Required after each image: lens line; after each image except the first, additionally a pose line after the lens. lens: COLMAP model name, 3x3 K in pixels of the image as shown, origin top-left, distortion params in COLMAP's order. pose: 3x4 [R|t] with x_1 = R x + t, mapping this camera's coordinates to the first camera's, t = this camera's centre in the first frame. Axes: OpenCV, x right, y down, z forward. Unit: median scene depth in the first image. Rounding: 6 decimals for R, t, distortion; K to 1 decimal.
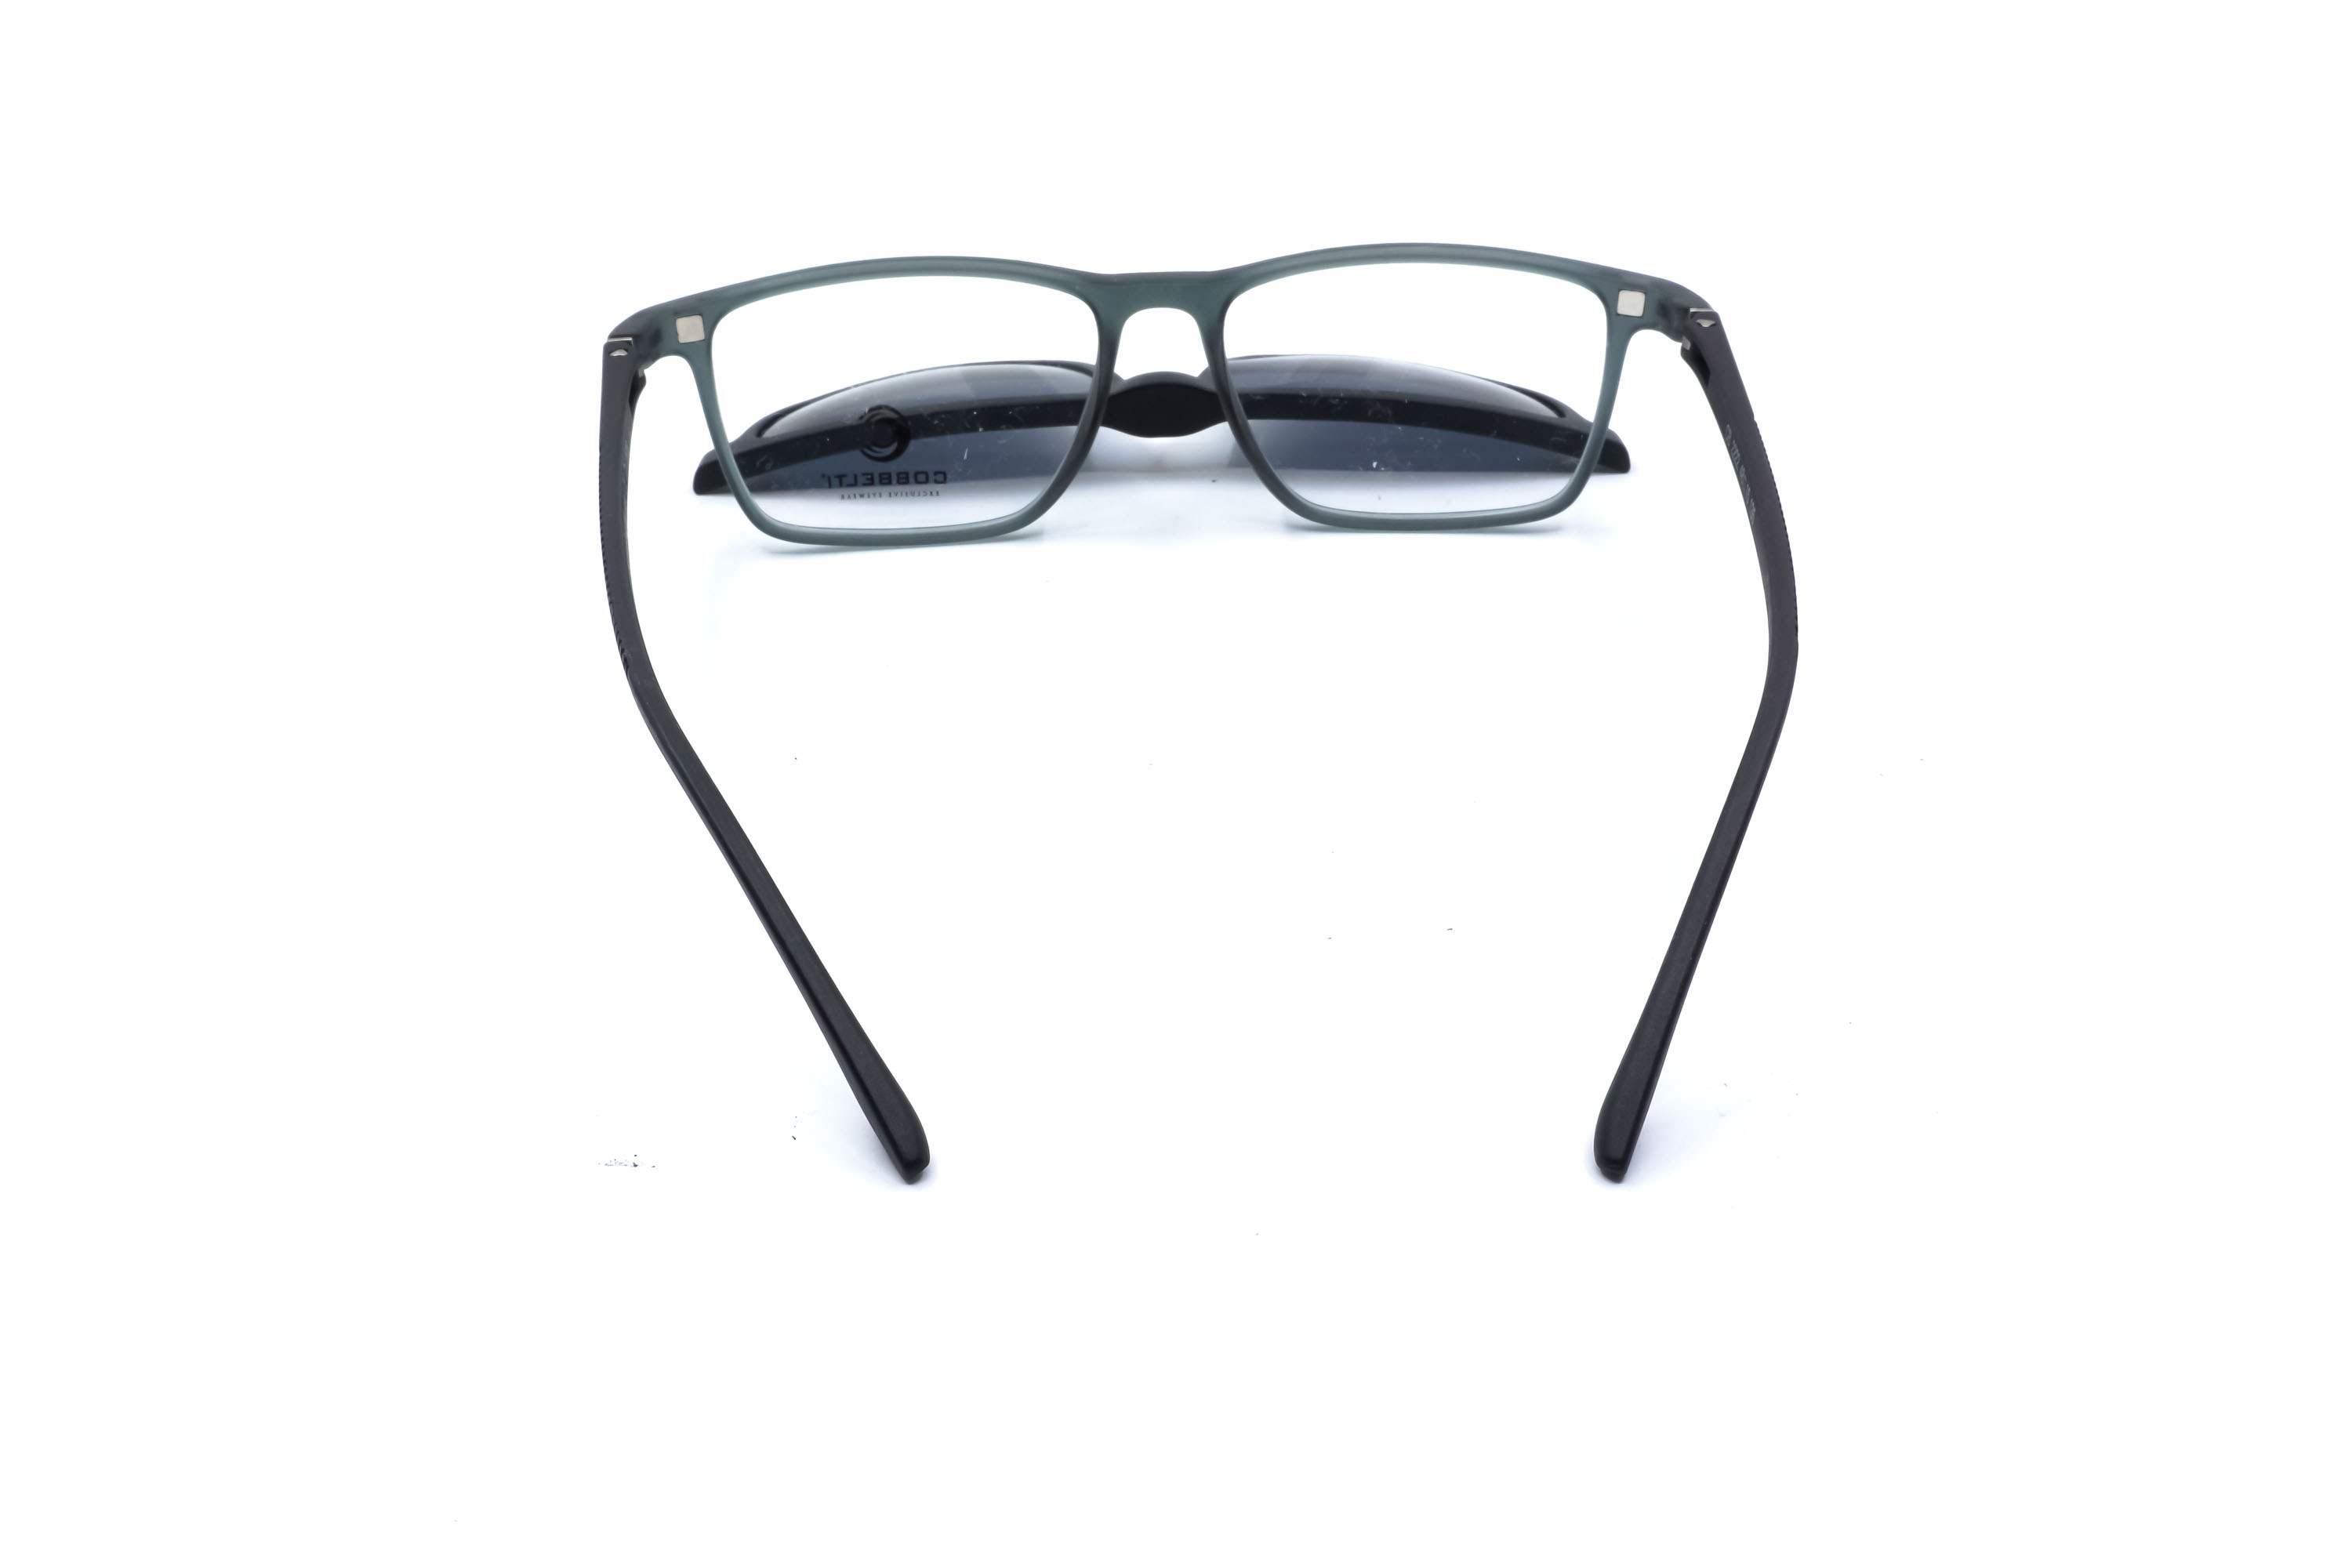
lens RADIAL K [[2296.1, 0, 1176.5], [0, 2296.1, 835.2], [0, 0, 1]] dist [0.018605, 0.000000]
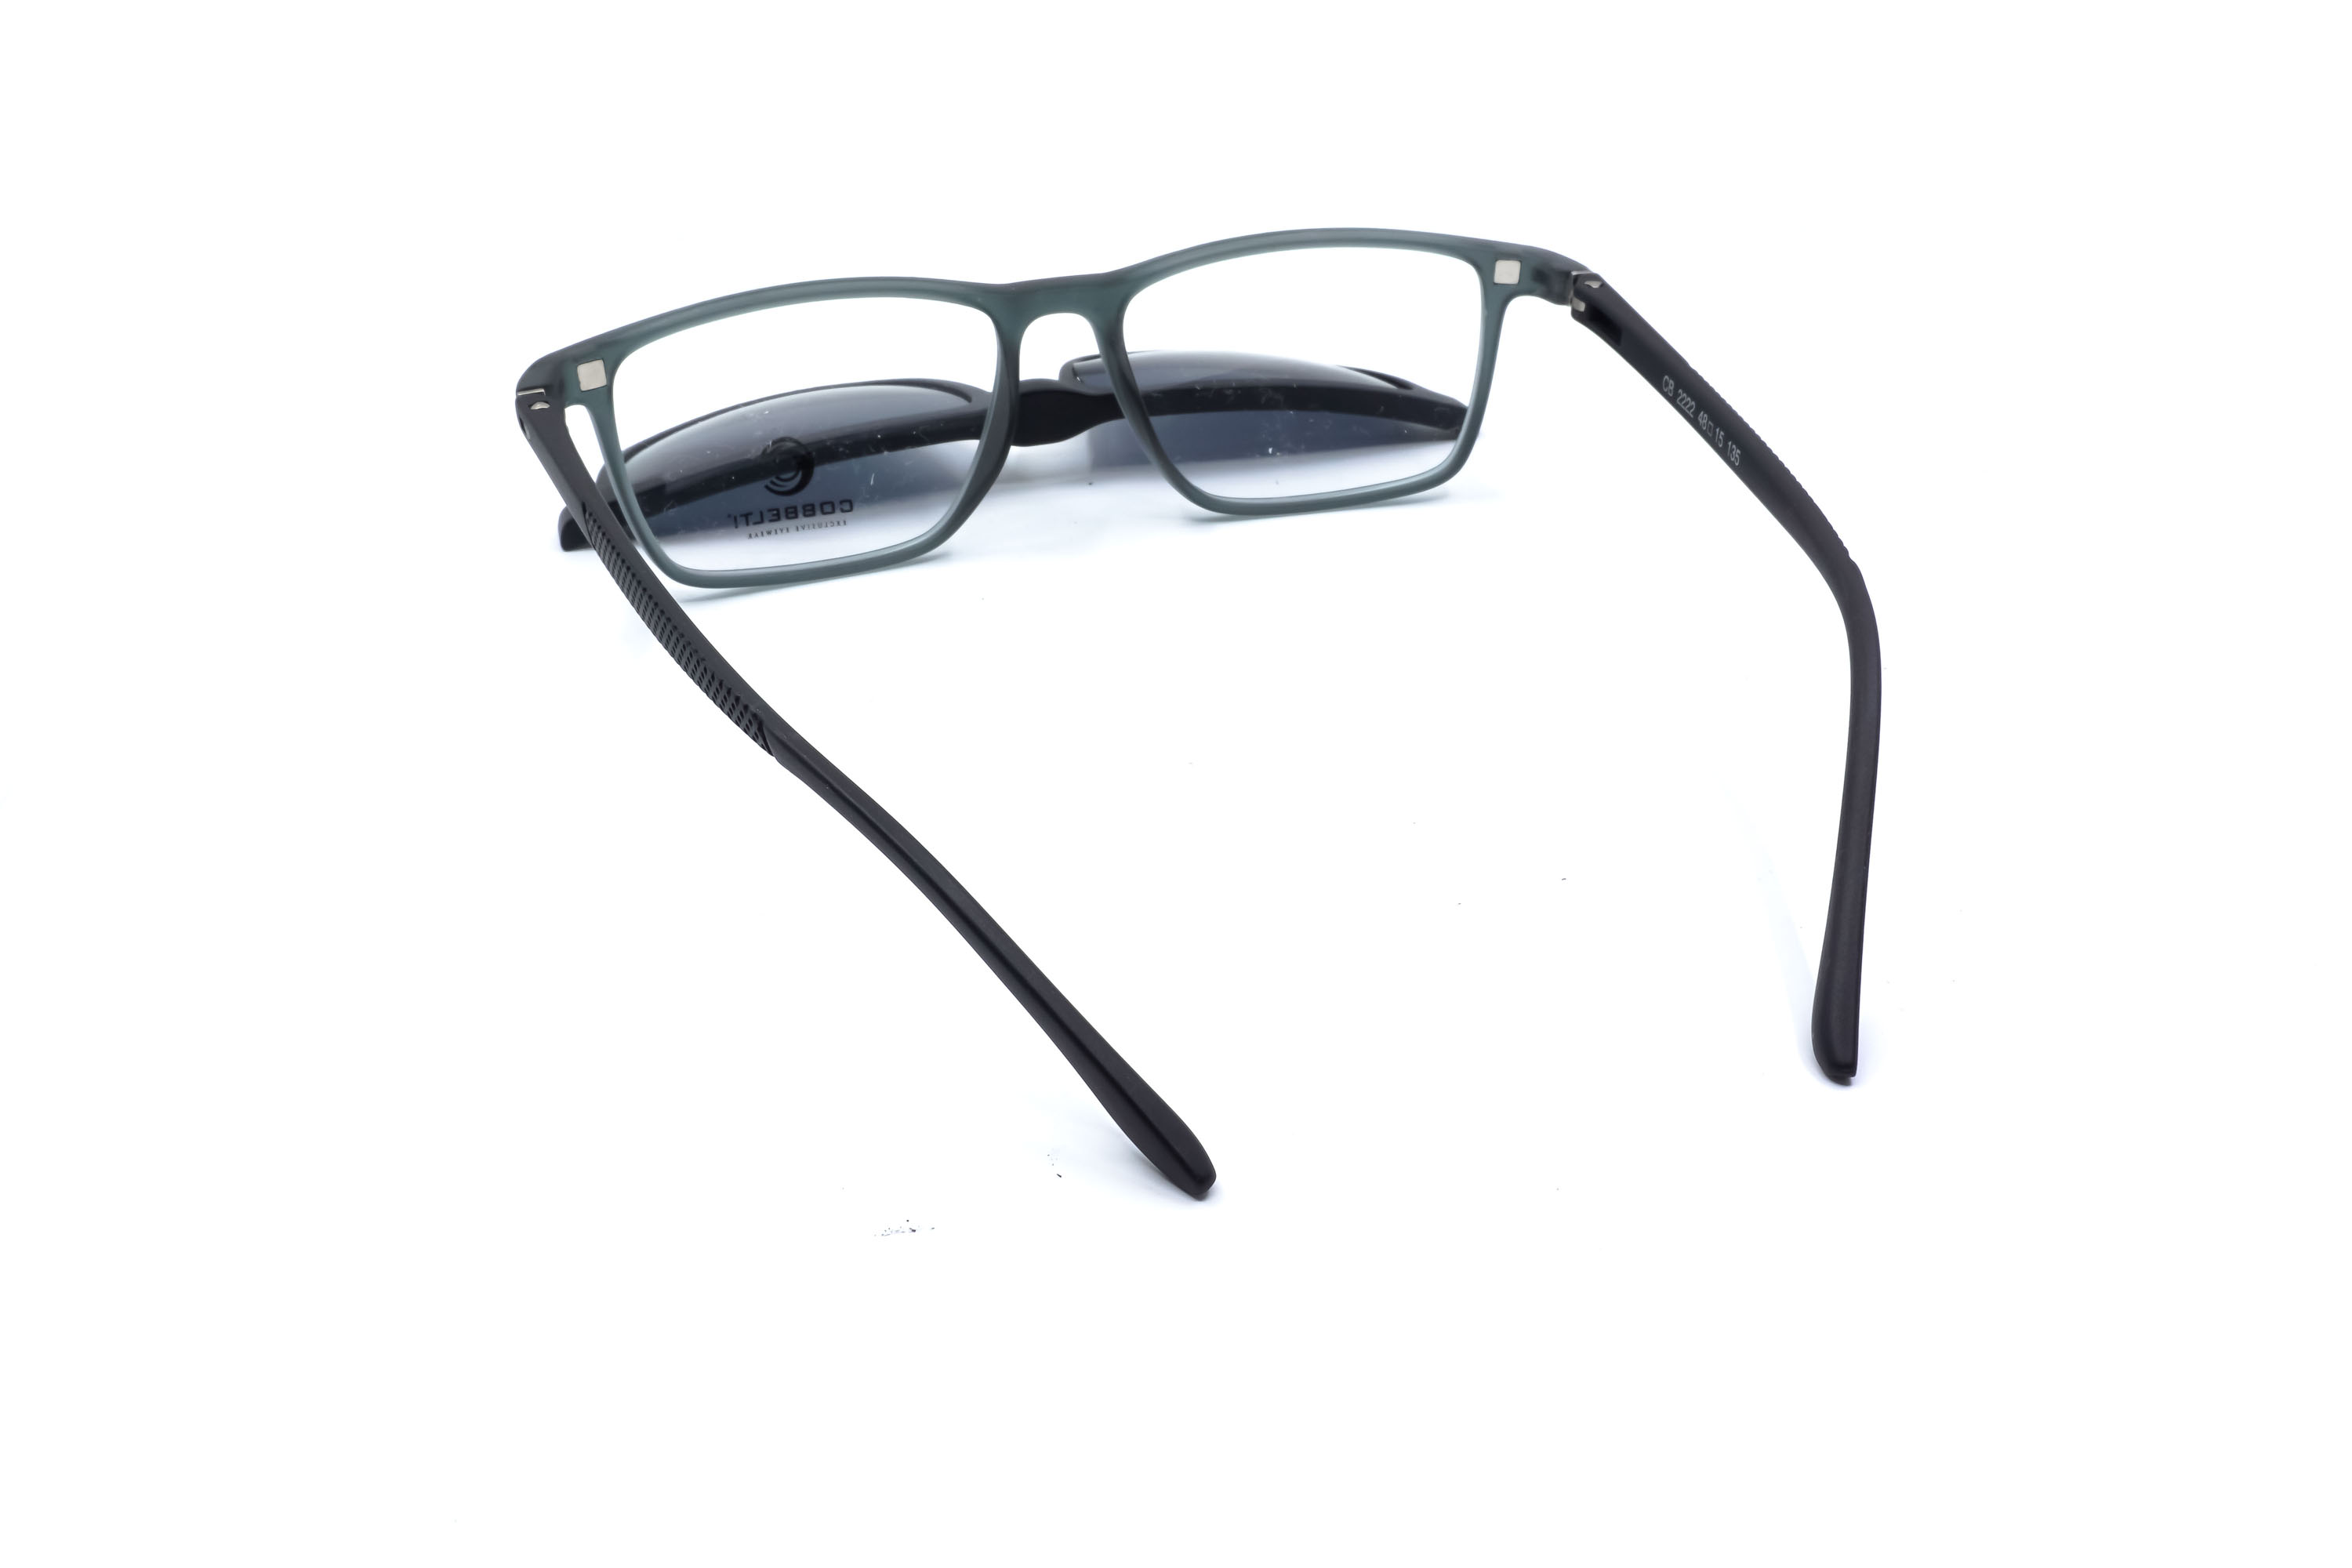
lens RADIAL K [[2296.1, 0, 1165.5], [0, 2296.1, 768.7], [0, 0, 1]] dist [0.018605, 0.000000]
pose [[0.965745, -0.125673, 0.227030, -0.208871], [0.134676, 0.990585, -0.024550, -0.003734], [-0.221807, 0.054285, 0.973578, 0.031723]]
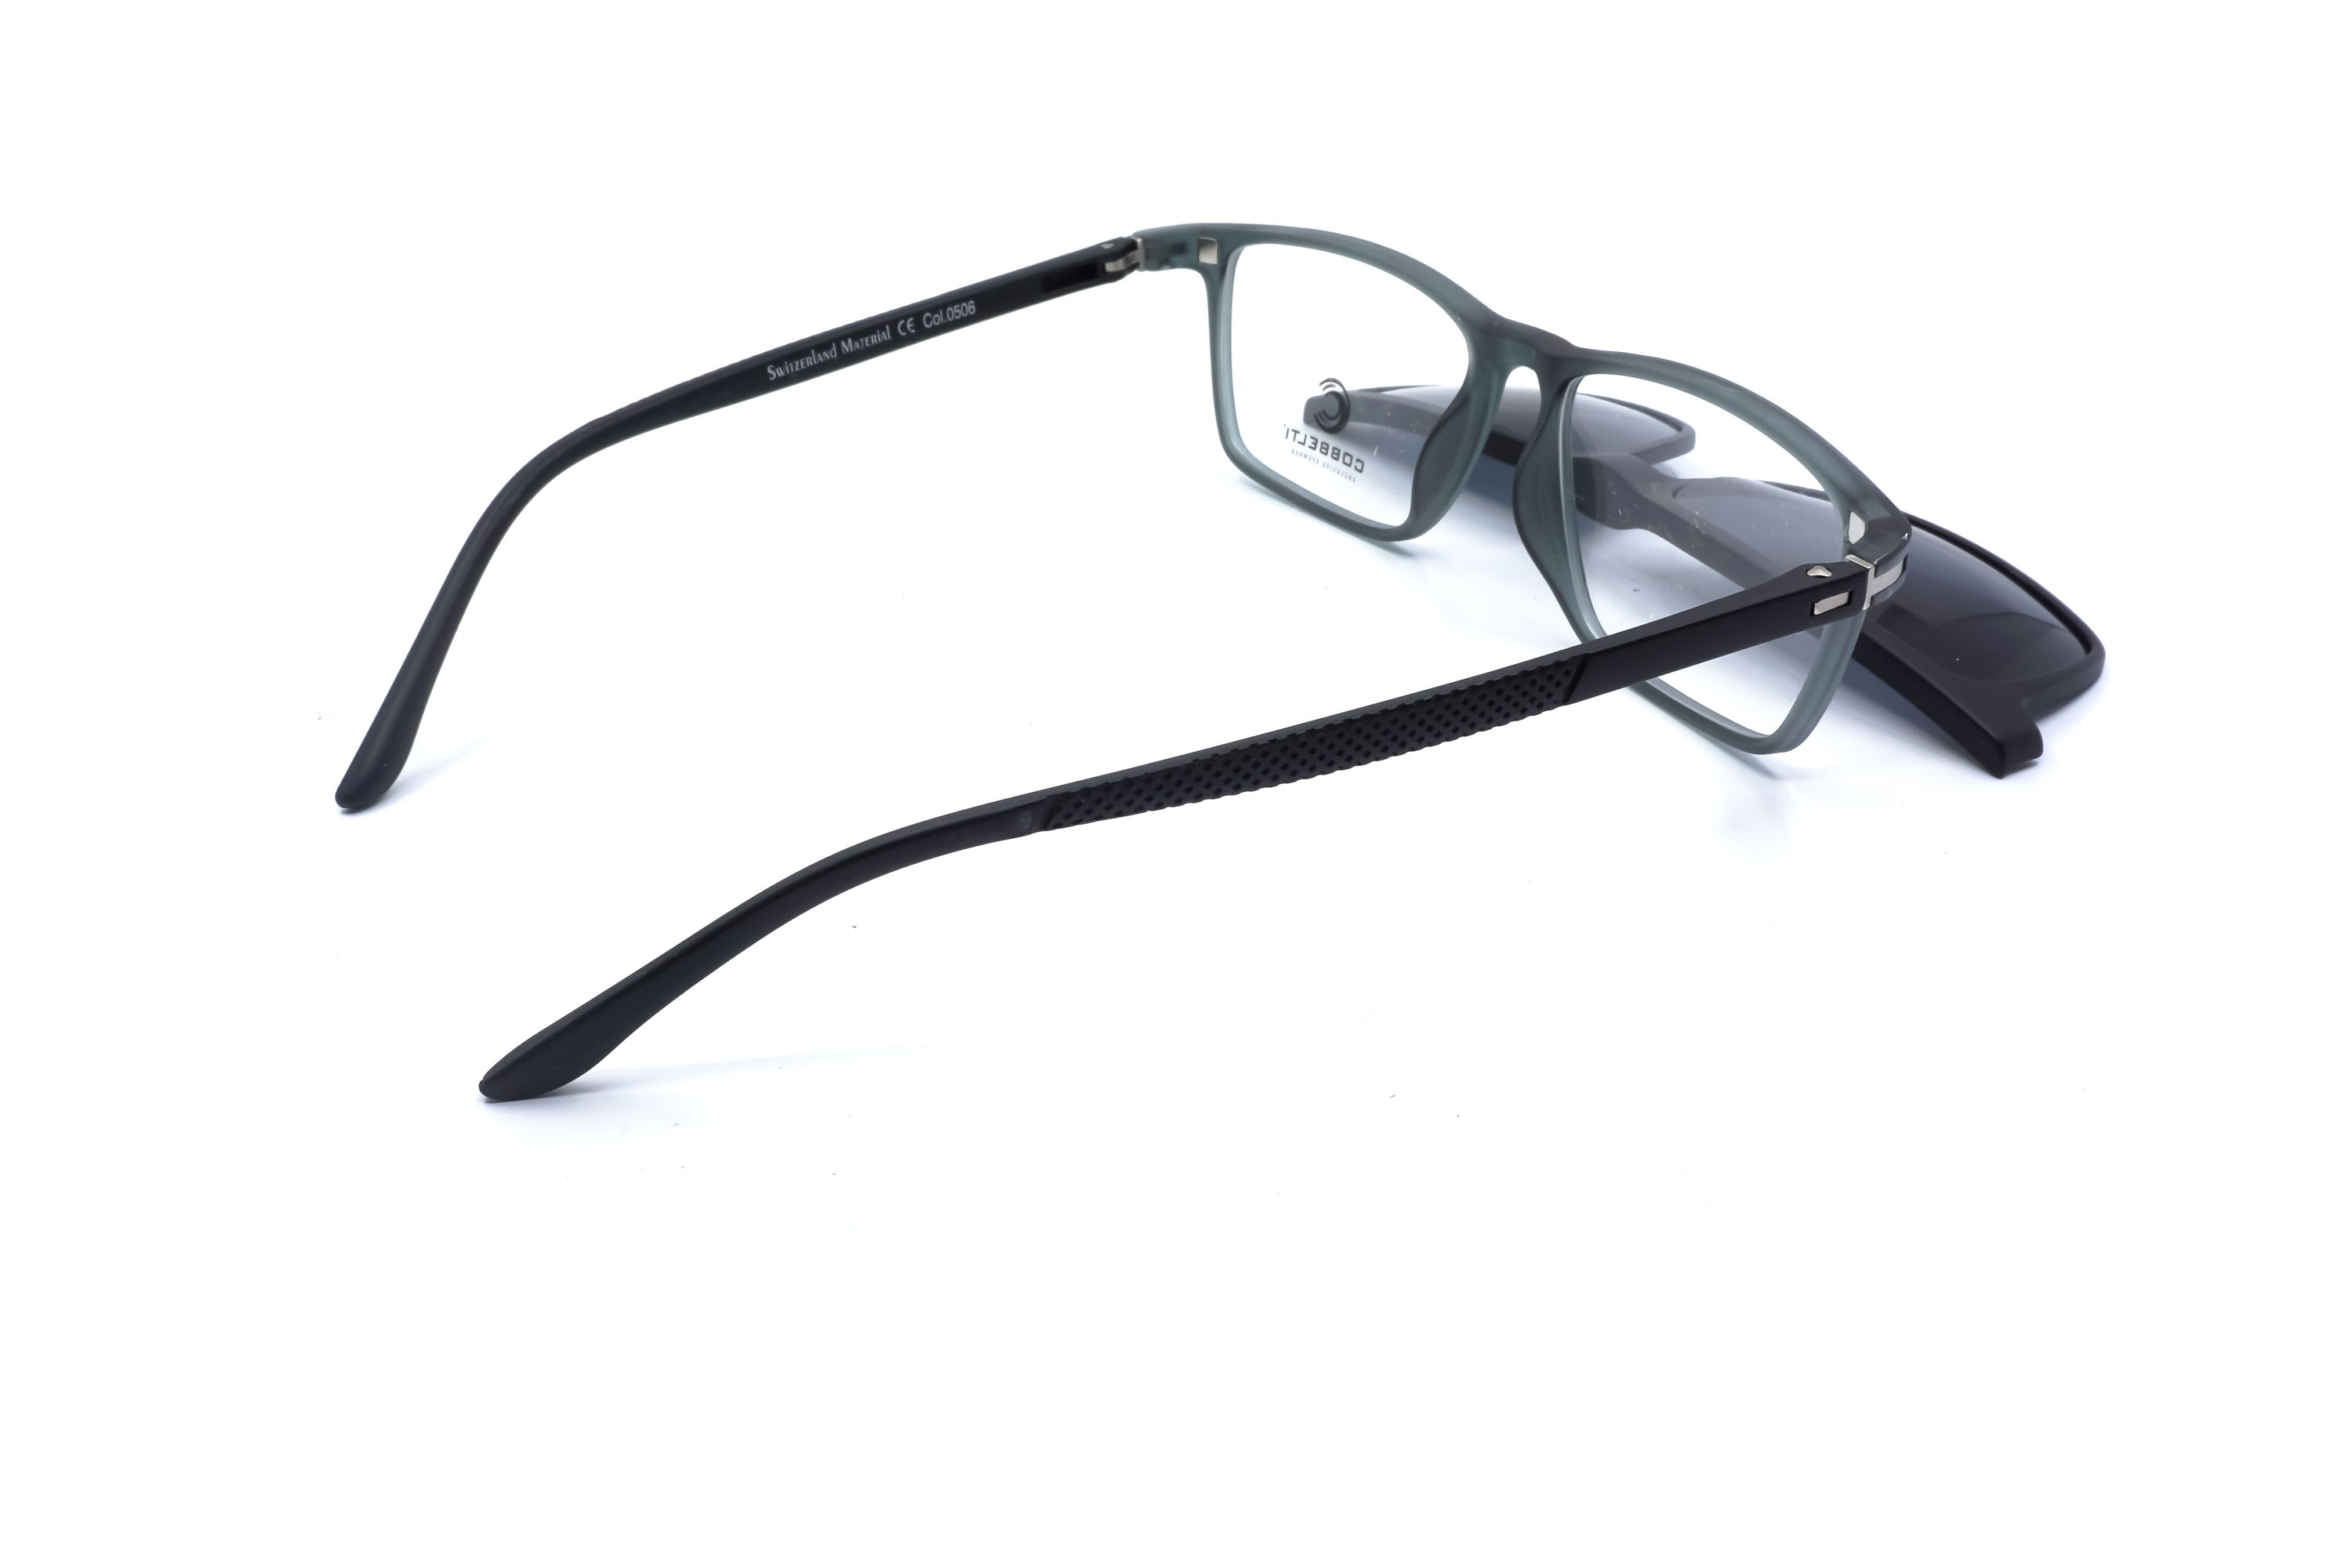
lens RADIAL K [[2296.1, 0, 1173.6], [0, 2296.1, 789.0], [0, 0, 1]] dist [0.018605, 0.000000]
pose [[0.492561, 0.430545, -0.756316, 0.684543], [-0.437919, 0.873630, 0.212127, -0.211312], [0.752071, 0.226720, 0.618860, 0.352131]]
